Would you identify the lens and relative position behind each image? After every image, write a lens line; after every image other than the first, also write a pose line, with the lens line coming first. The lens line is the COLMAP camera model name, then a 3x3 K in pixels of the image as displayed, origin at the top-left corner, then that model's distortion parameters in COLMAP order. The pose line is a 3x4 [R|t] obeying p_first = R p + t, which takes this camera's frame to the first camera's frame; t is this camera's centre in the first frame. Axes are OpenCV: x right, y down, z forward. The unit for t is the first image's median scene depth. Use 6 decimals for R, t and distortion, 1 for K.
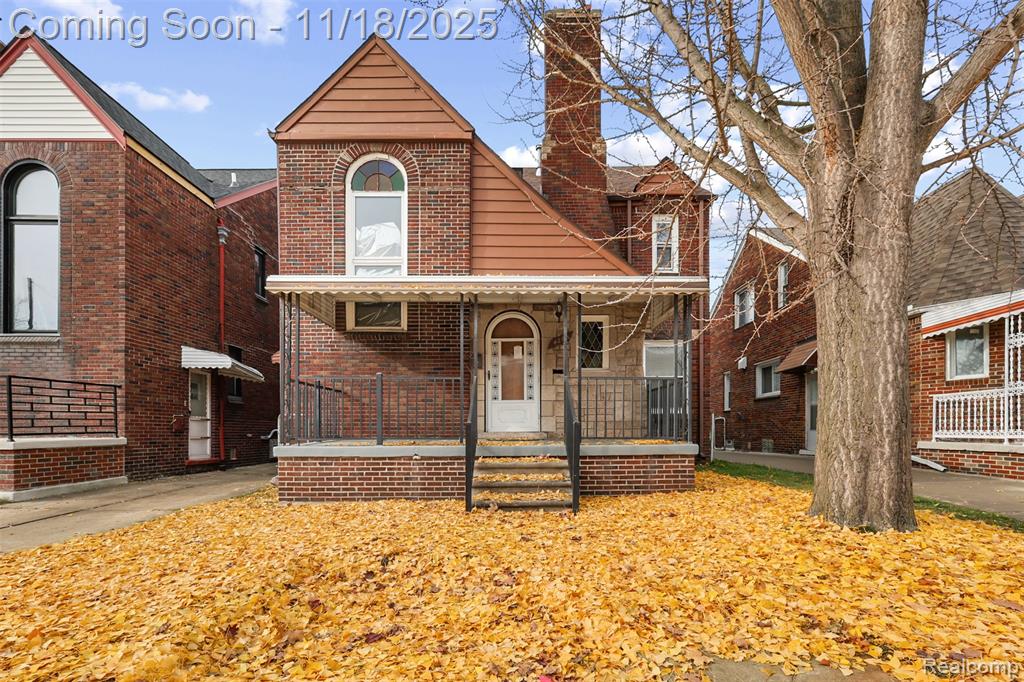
lens RADIAL K [[446.0, 0, 524.4], [0, 446.0, 434.3], [0, 0, 1]] dist [0.006938, -0.000951]
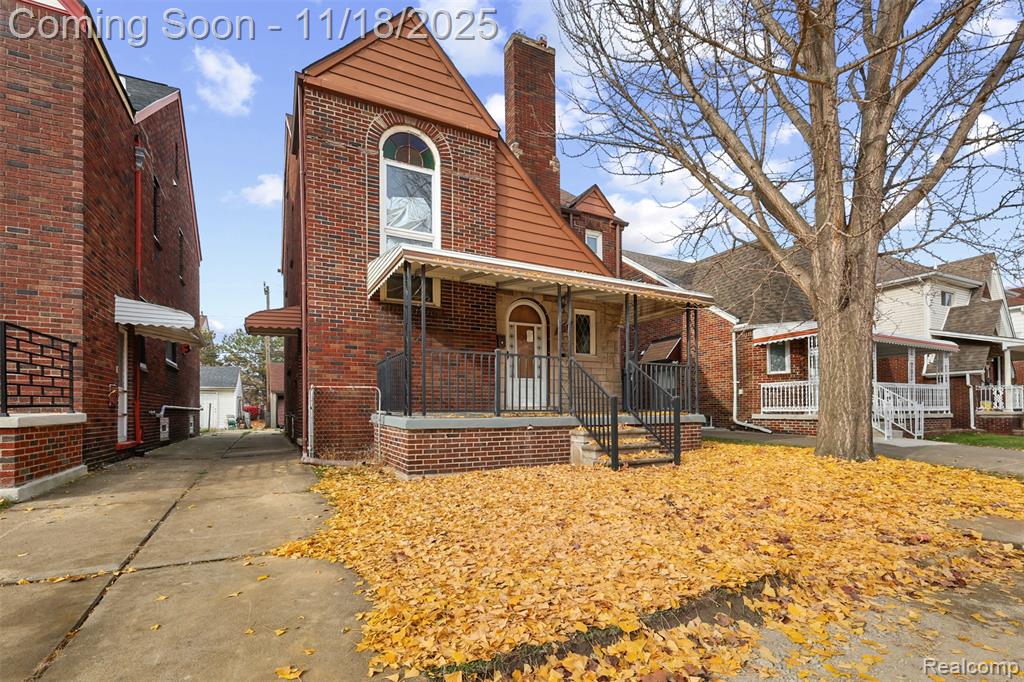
lens RADIAL K [[446.0, 0, 497.2], [0, 446.0, 407.9], [0, 0, 1]] dist [0.006938, -0.000951]
pose [[0.900325, 0.001578, 0.435215, -0.593276], [0.005381, 0.999877, -0.014757, 0.013877], [-0.435184, 0.015628, 0.900206, 0.028896]]
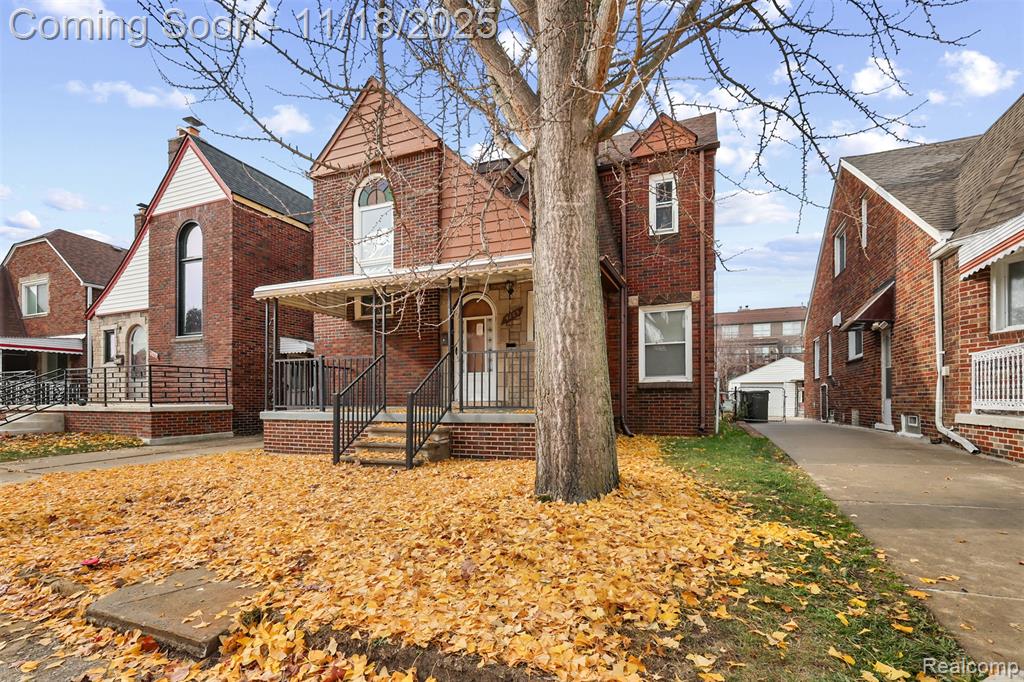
lens RADIAL K [[446.0, 0, 542.5], [0, 446.0, 401.5], [0, 0, 1]] dist [0.006938, -0.000951]
pose [[0.932351, 0.001598, -0.361551, 0.546113], [-0.002664, 0.999993, -0.002448, -0.001921], [0.361545, 0.003246, 0.932349, 0.026923]]
